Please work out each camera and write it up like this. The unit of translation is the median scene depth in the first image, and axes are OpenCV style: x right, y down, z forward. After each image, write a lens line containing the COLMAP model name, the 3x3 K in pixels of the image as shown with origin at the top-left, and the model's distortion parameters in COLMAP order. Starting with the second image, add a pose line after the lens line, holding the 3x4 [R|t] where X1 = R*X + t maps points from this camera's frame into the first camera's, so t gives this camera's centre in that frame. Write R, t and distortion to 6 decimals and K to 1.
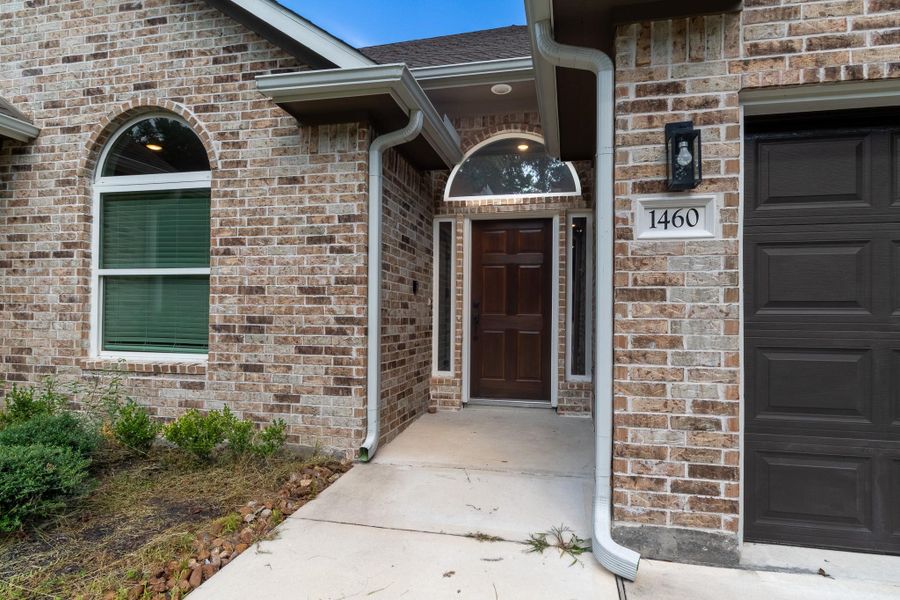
lens RADIAL K [[512.7, 0, 433.6], [0, 512.7, 310.7], [0, 0, 1]] dist [-0.001952, -0.001295]
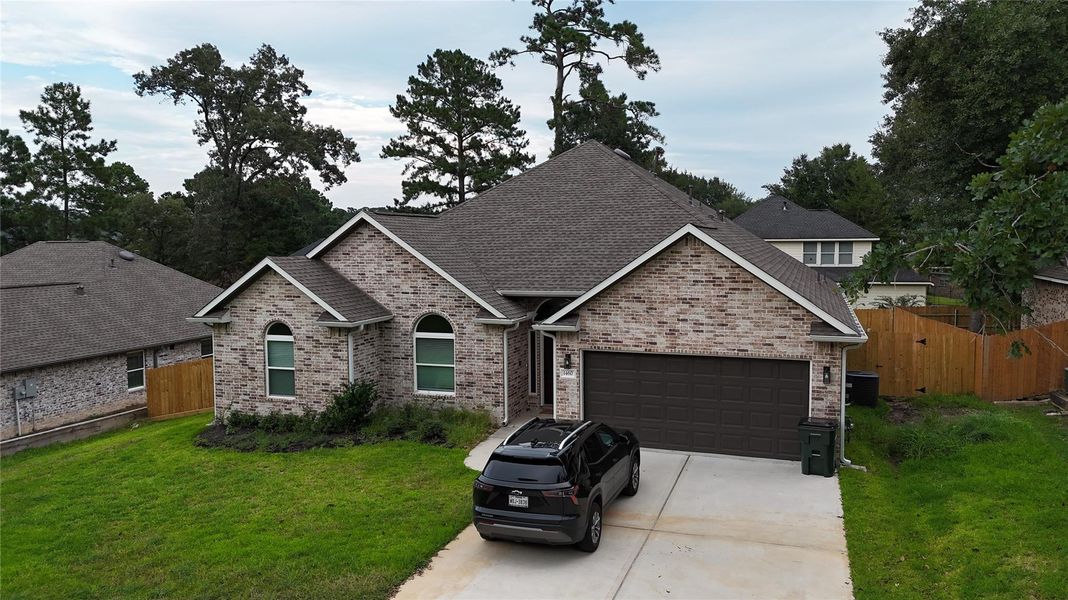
lens RADIAL K [[783.1, 0, 540.6], [0, 783.1, 298.0], [0, 0, 1]] dist [0.066334, -0.053279]
pose [[0.995340, -0.001427, -0.096420, 0.567528], [0.008886, 0.996994, 0.076970, -0.886722], [0.096020, -0.077468, 0.992360, -3.799338]]
